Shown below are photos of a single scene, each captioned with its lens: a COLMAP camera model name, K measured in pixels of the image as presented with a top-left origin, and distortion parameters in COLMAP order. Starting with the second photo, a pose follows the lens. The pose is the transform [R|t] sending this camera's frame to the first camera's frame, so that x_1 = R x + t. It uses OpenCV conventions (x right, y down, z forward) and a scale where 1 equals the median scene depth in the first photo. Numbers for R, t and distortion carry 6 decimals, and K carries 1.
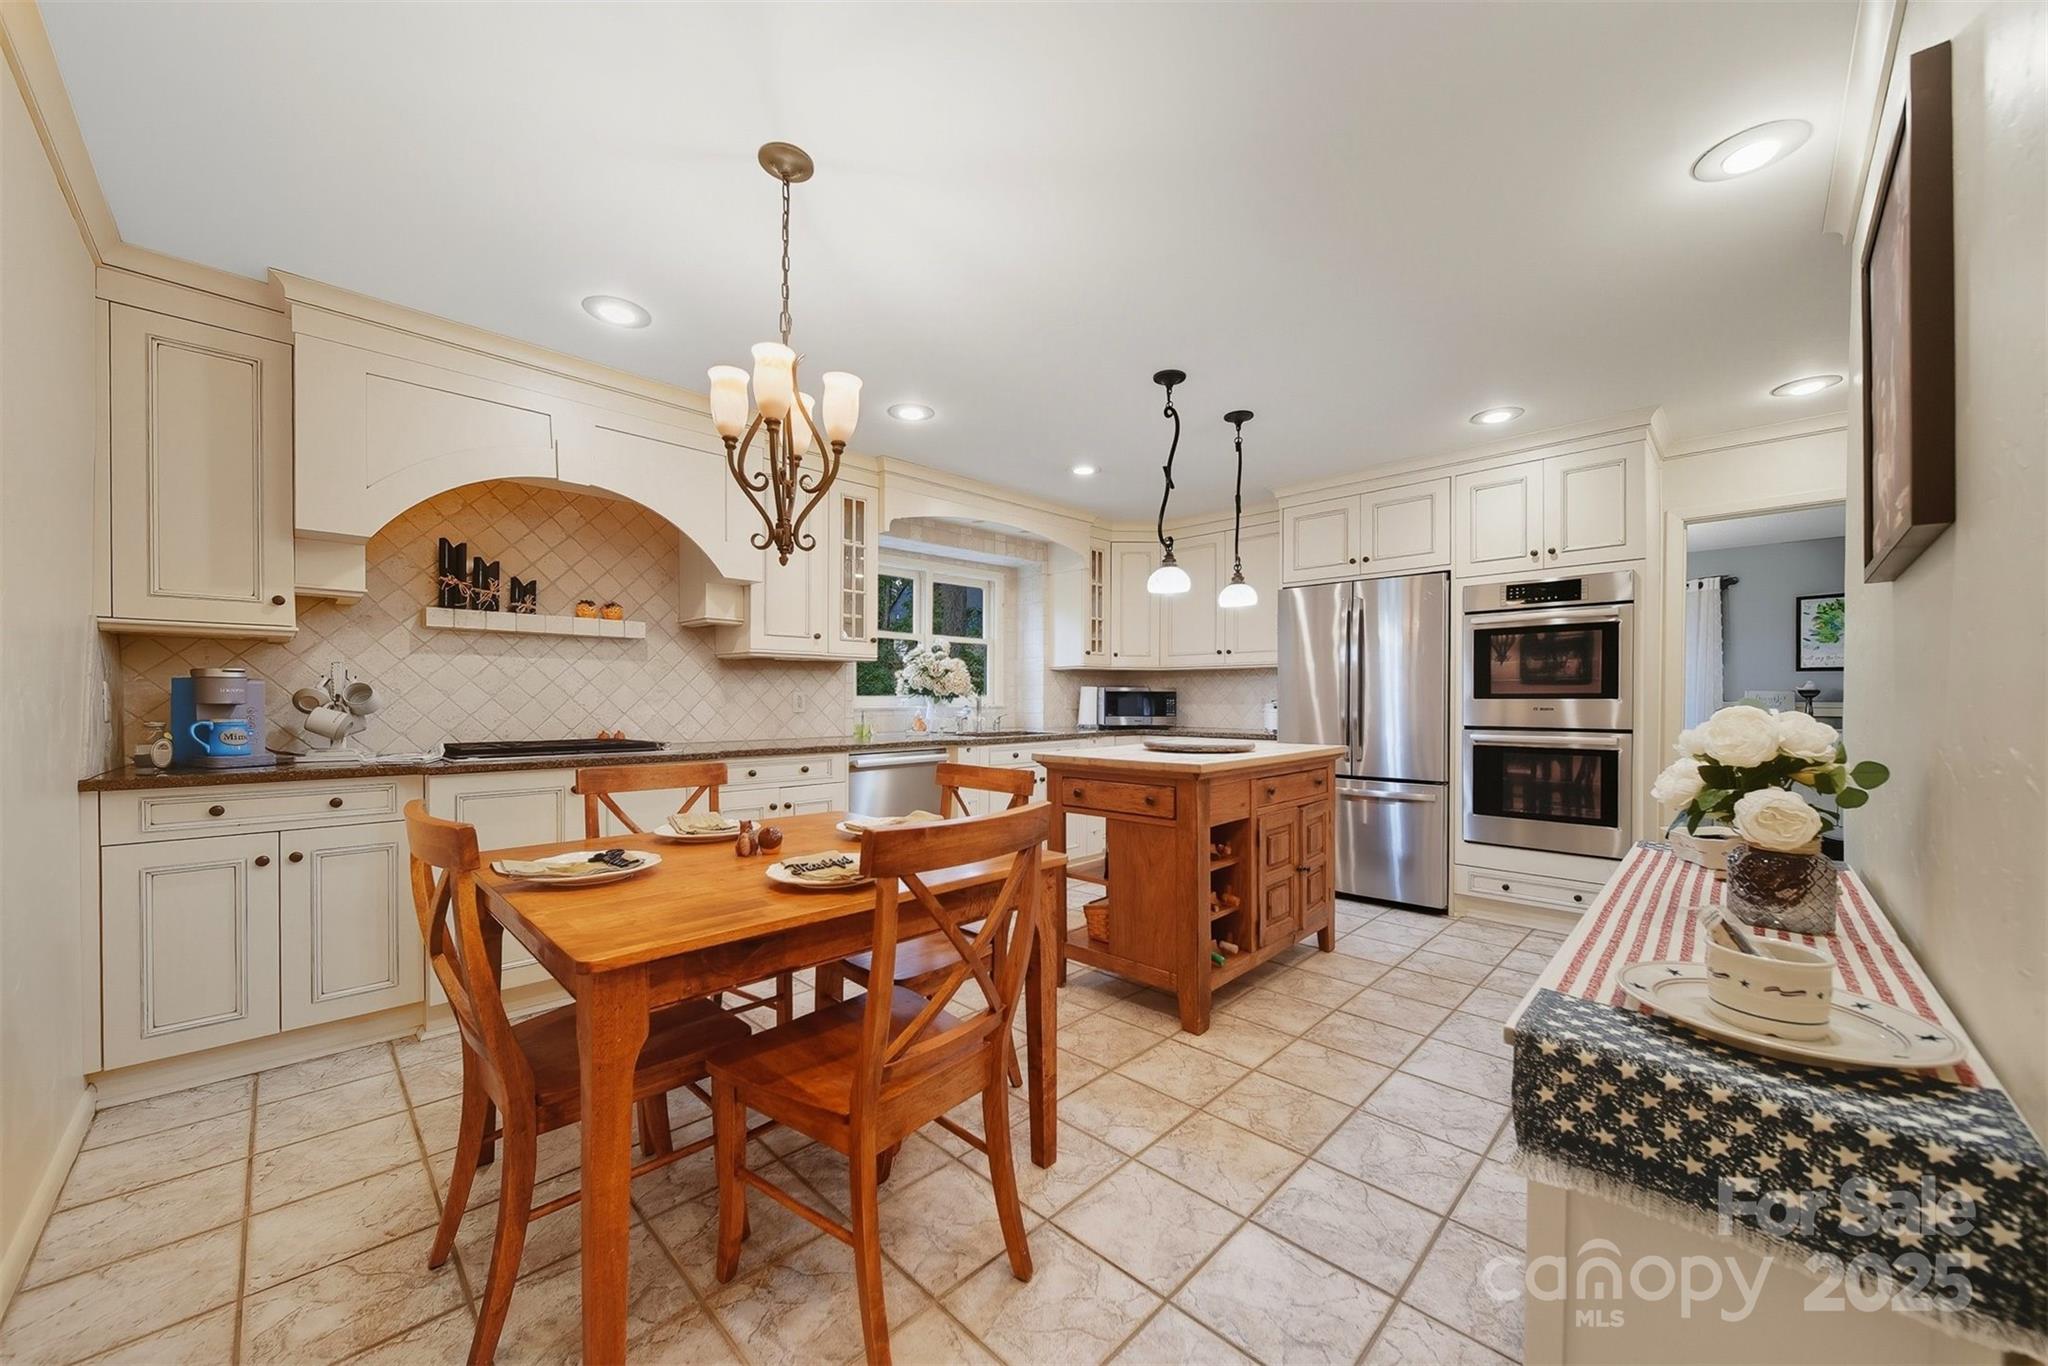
lens RADIAL K [[741.1, 0, 1027.2], [0, 741.1, 698.2], [0, 0, 1]] dist [0.001320, 0.000049]
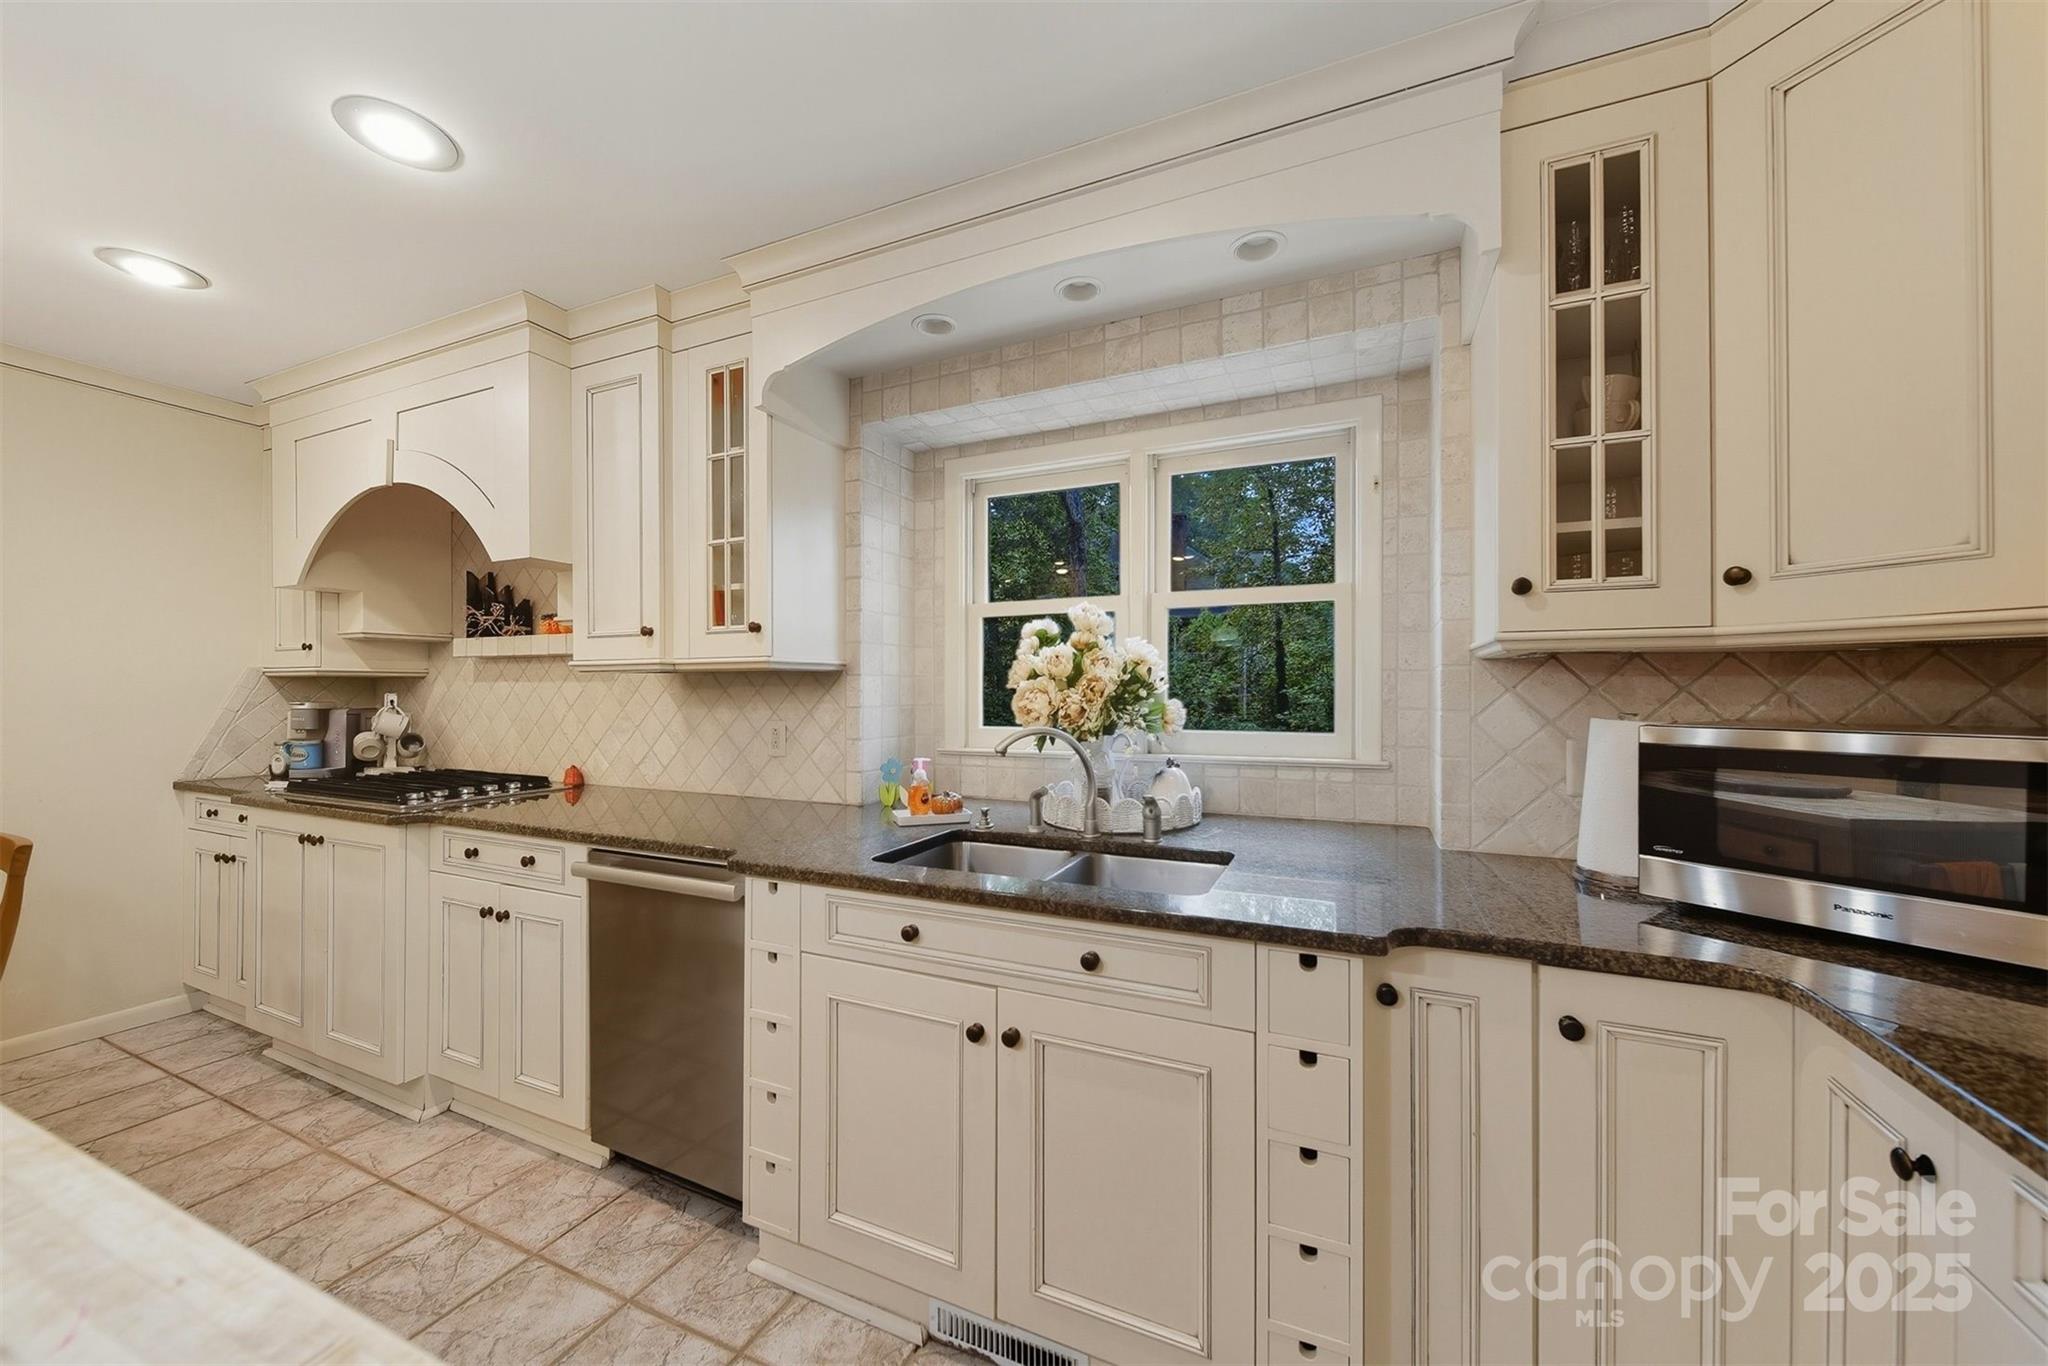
lens RADIAL K [[736.2, 0, 1024.0], [0, 736.2, 683.0], [0, 0, 1]] dist [-0.003046, -0.000140]
pose [[0.356077, -0.010538, -0.934397, 0.419427], [-0.000906, 0.999932, -0.011622, -0.042937], [0.934456, 0.004985, 0.356043, 1.251565]]
